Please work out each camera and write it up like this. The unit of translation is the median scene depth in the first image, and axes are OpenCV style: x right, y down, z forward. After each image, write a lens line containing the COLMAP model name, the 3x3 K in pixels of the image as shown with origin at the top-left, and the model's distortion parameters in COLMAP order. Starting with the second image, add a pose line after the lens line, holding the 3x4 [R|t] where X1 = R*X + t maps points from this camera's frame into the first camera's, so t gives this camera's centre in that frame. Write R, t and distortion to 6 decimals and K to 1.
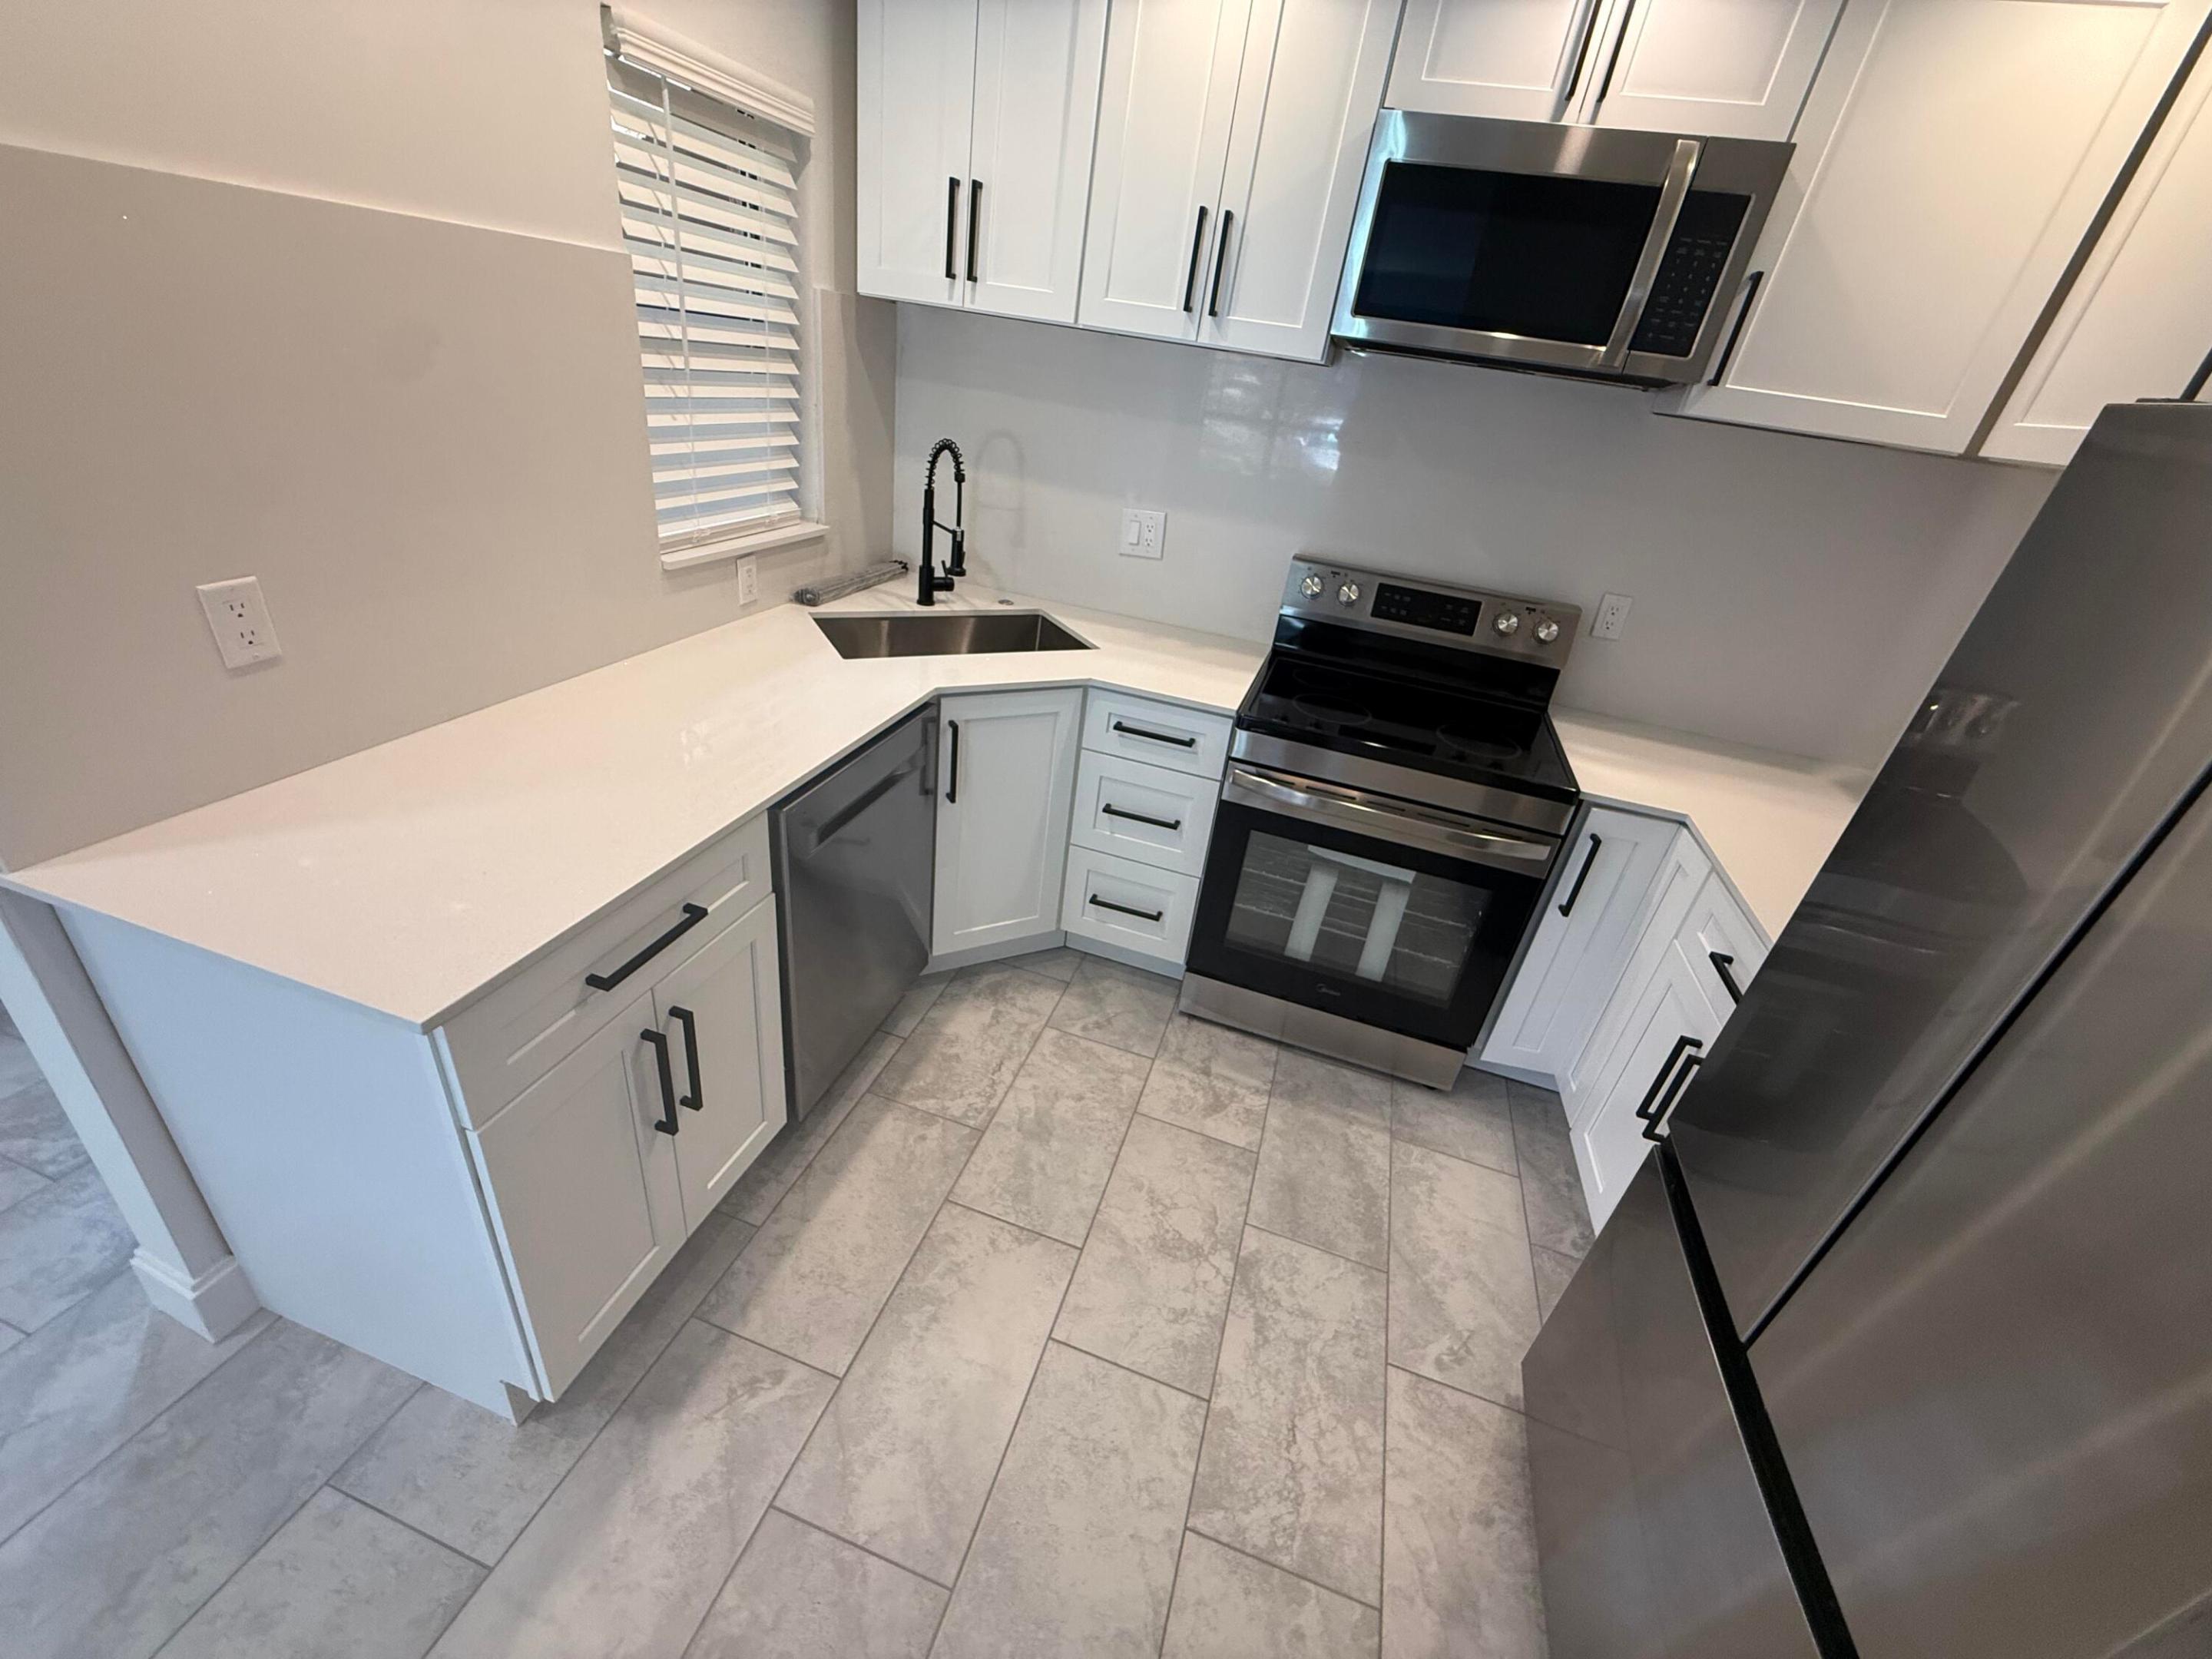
lens RADIAL K [[881.7, 0, 1099.5], [0, 881.7, 825.2], [0, 0, 1]] dist [-0.001890, 0.000562]
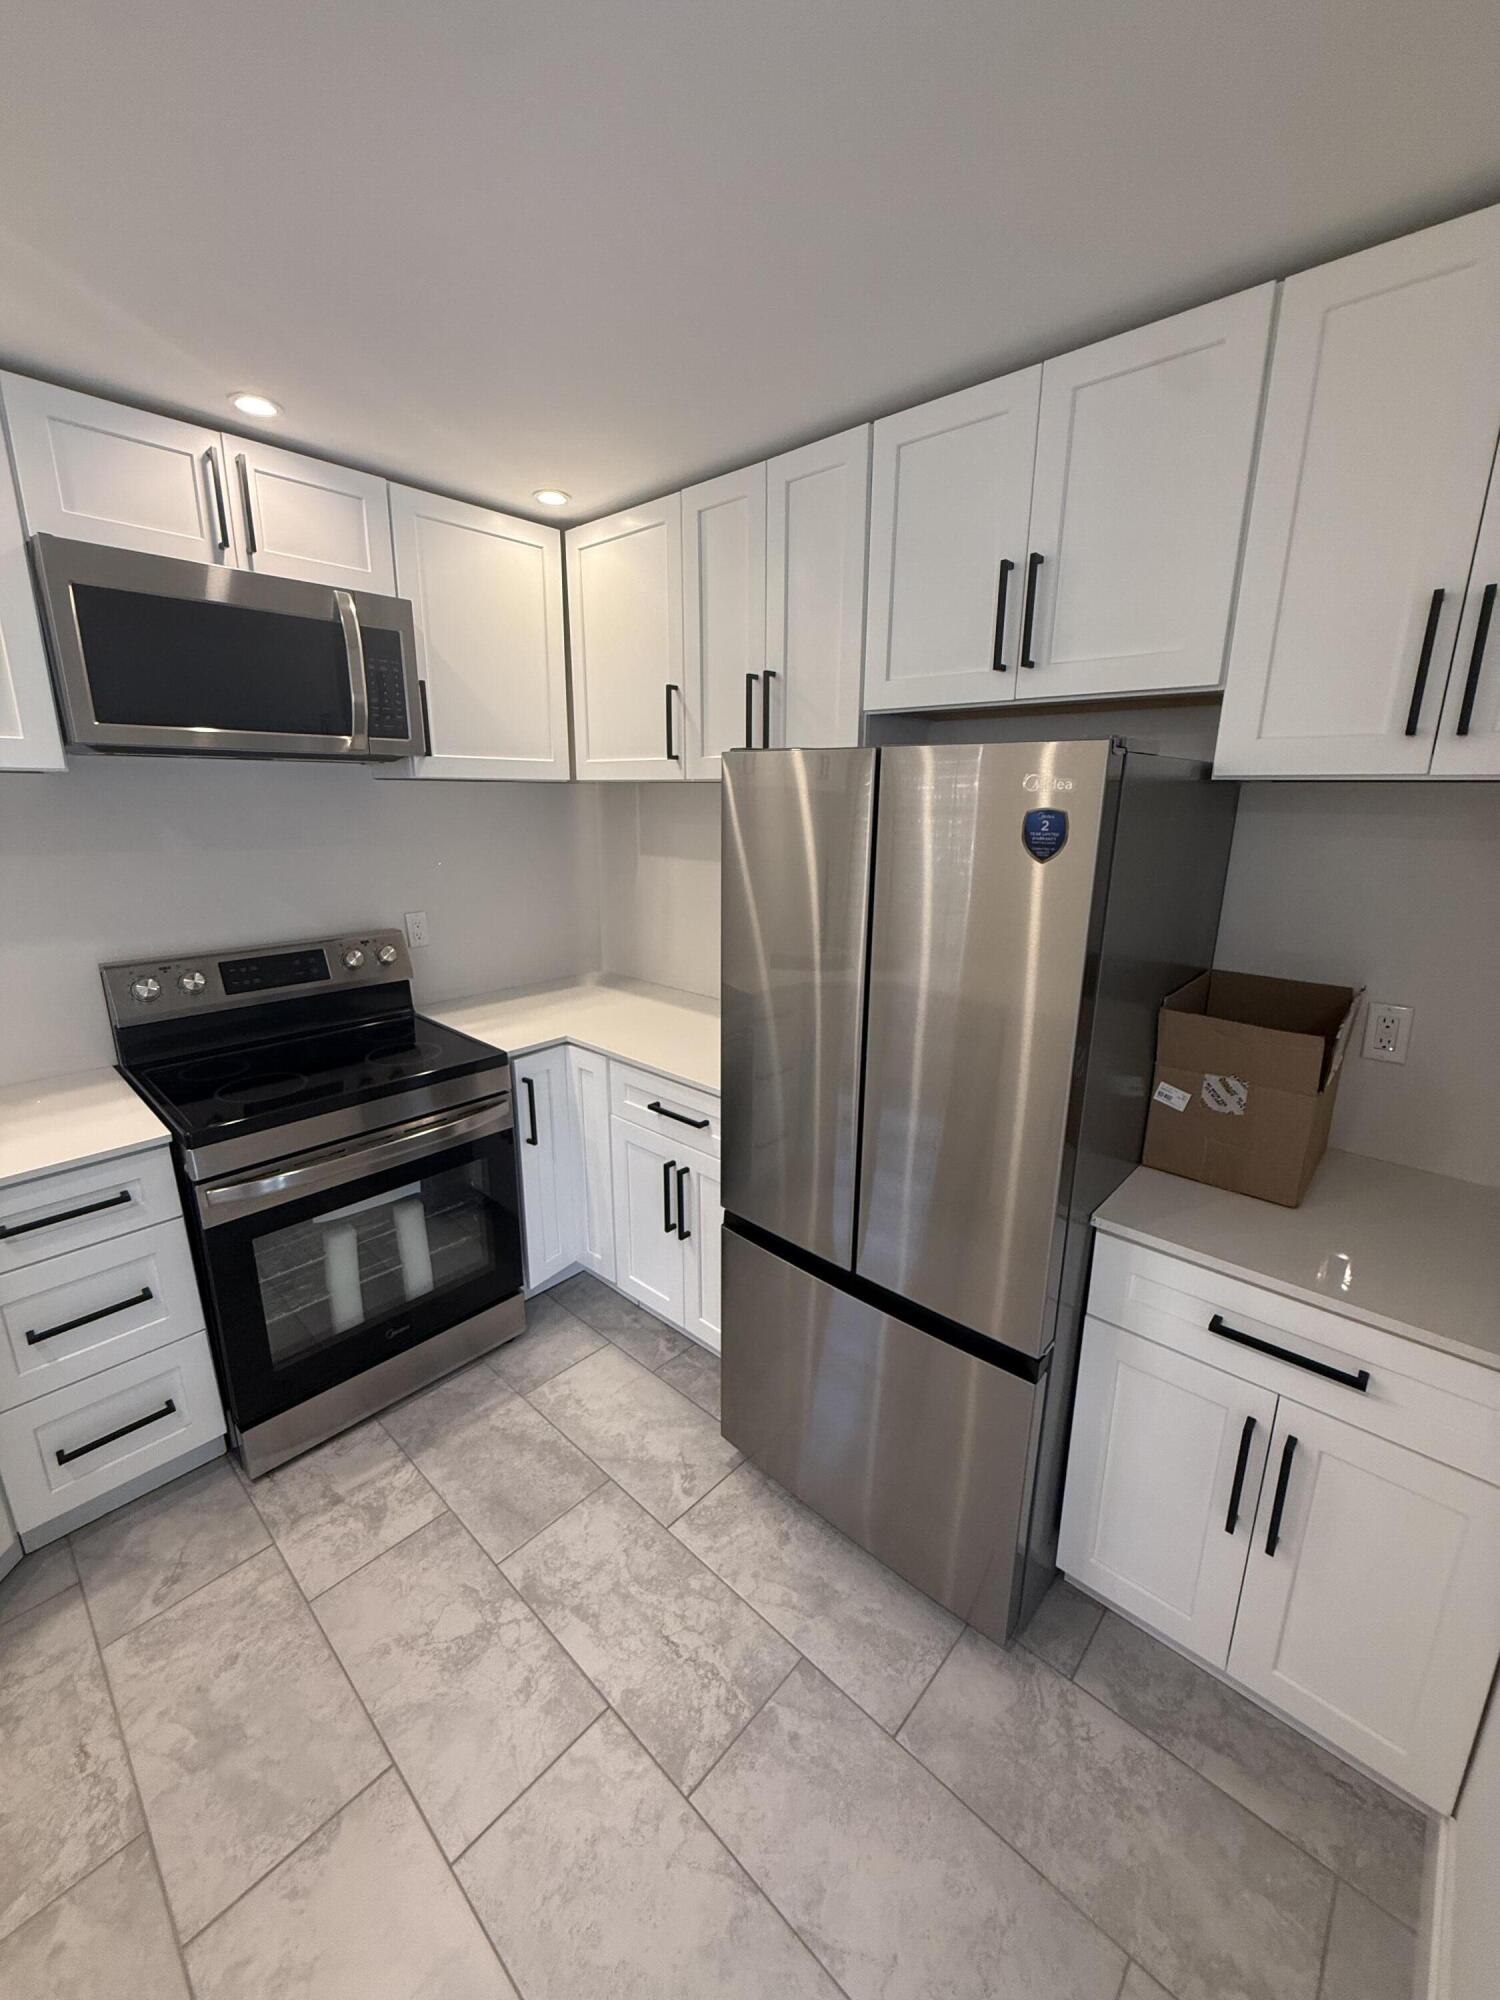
lens RADIAL K [[797.2, 0, 745.6], [0, 797.2, 993.5], [0, 0, 1]] dist [-0.001890, 0.000562]
pose [[0.427760, -0.340370, 0.837359, -0.229582], [0.472589, 0.873904, 0.113805, -0.074720], [-0.770507, 0.347045, 0.534676, 0.076028]]
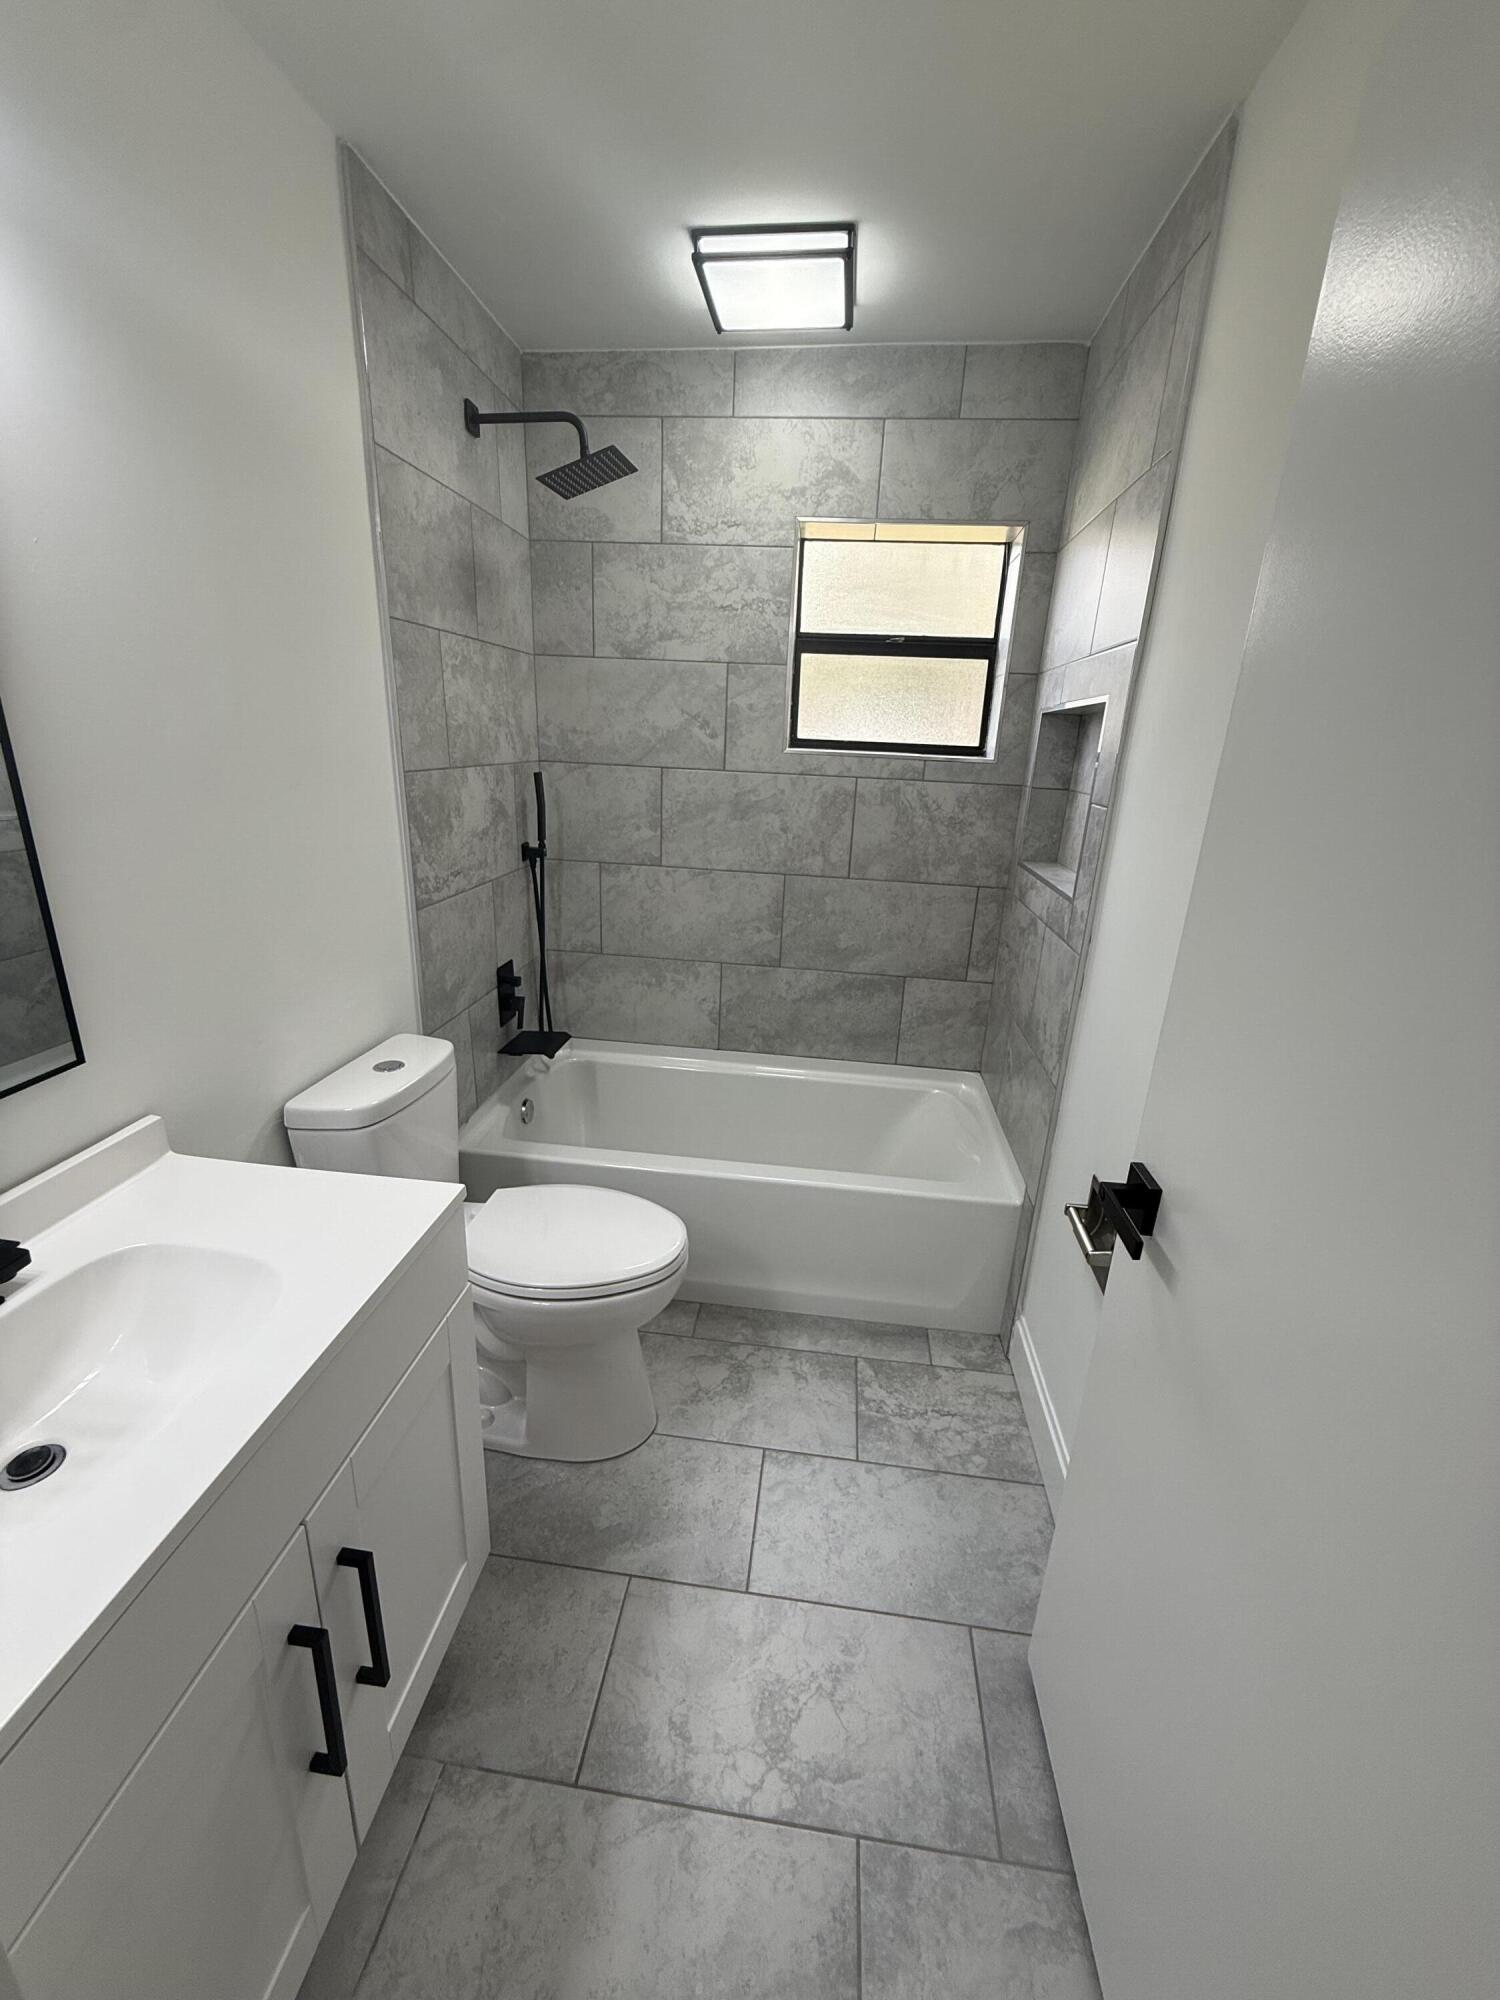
lens RADIAL K [[797.2, 0, 750.0], [0, 797.2, 1001.8], [0, 0, 1]] dist [-0.001890, 0.000562]
pose [[0.192389, 0.183655, -0.963980, 0.559602], [-0.478602, 0.875140, 0.071211, -0.080756], [0.856695, 0.447662, 0.256265, 0.481164]]
